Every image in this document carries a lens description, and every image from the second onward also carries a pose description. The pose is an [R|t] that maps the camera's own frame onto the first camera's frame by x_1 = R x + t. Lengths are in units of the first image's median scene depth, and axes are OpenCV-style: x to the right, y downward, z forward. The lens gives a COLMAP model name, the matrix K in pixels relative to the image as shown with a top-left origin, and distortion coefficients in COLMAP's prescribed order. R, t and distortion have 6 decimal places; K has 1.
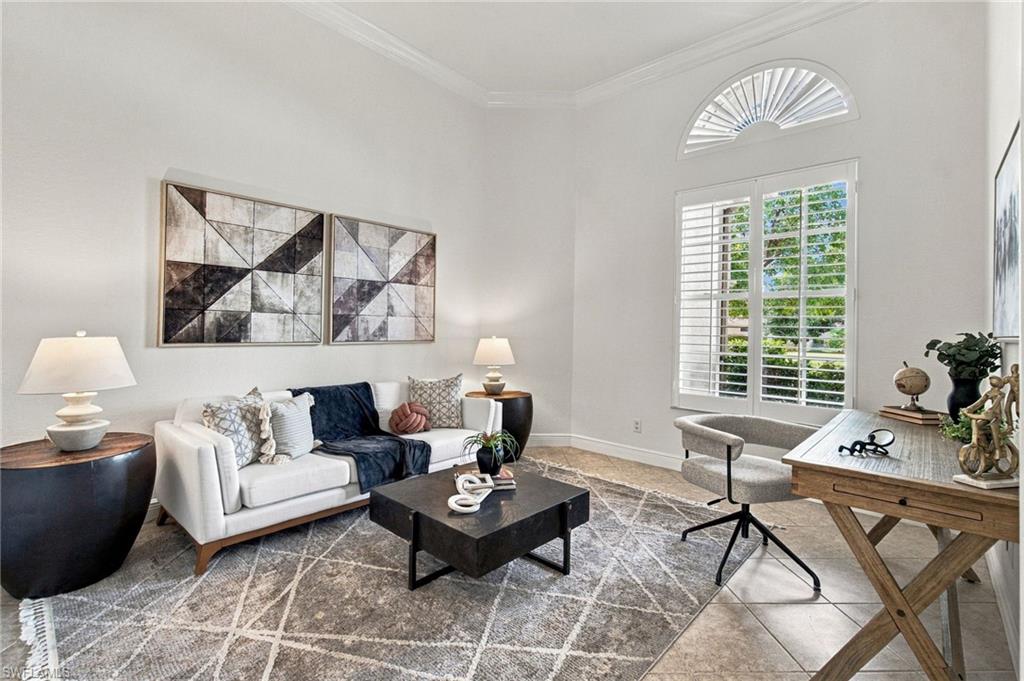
lens RADIAL K [[464.2, 0, 511.3], [0, 464.2, 321.8], [0, 0, 1]] dist [-0.001121, 0.000012]
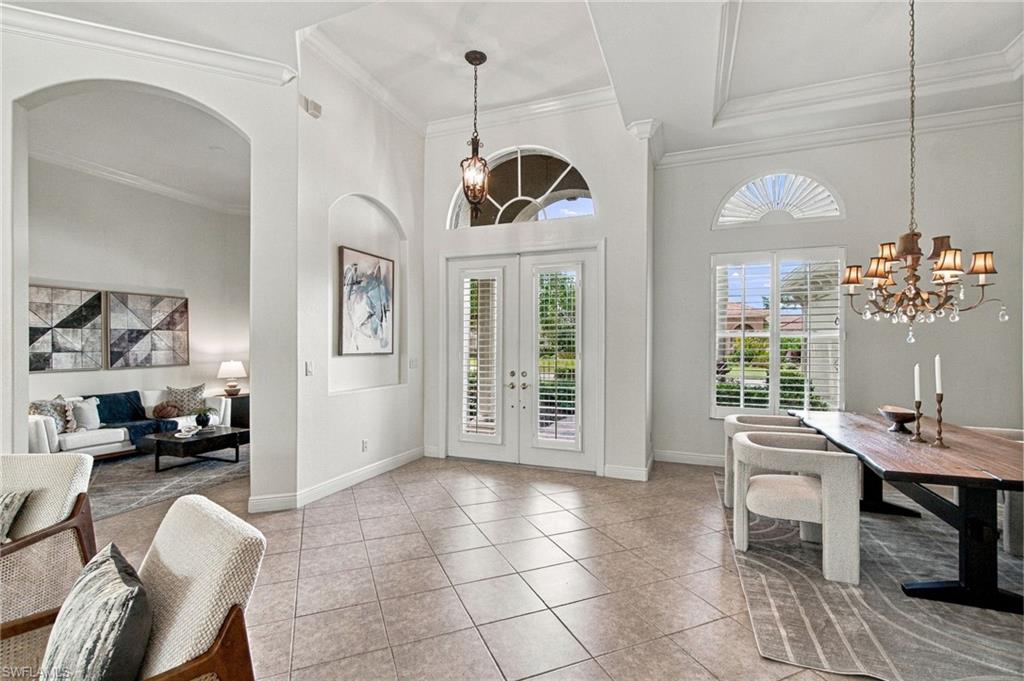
lens RADIAL K [[457.1, 0, 508.0], [0, 457.1, 346.2], [0, 0, 1]] dist [0.000158, 0.000320]
pose [[0.937753, -0.016995, 0.346887, 0.388191], [0.007269, 0.999544, 0.029319, -0.071781], [-0.347227, -0.024972, 0.937449, -1.041452]]
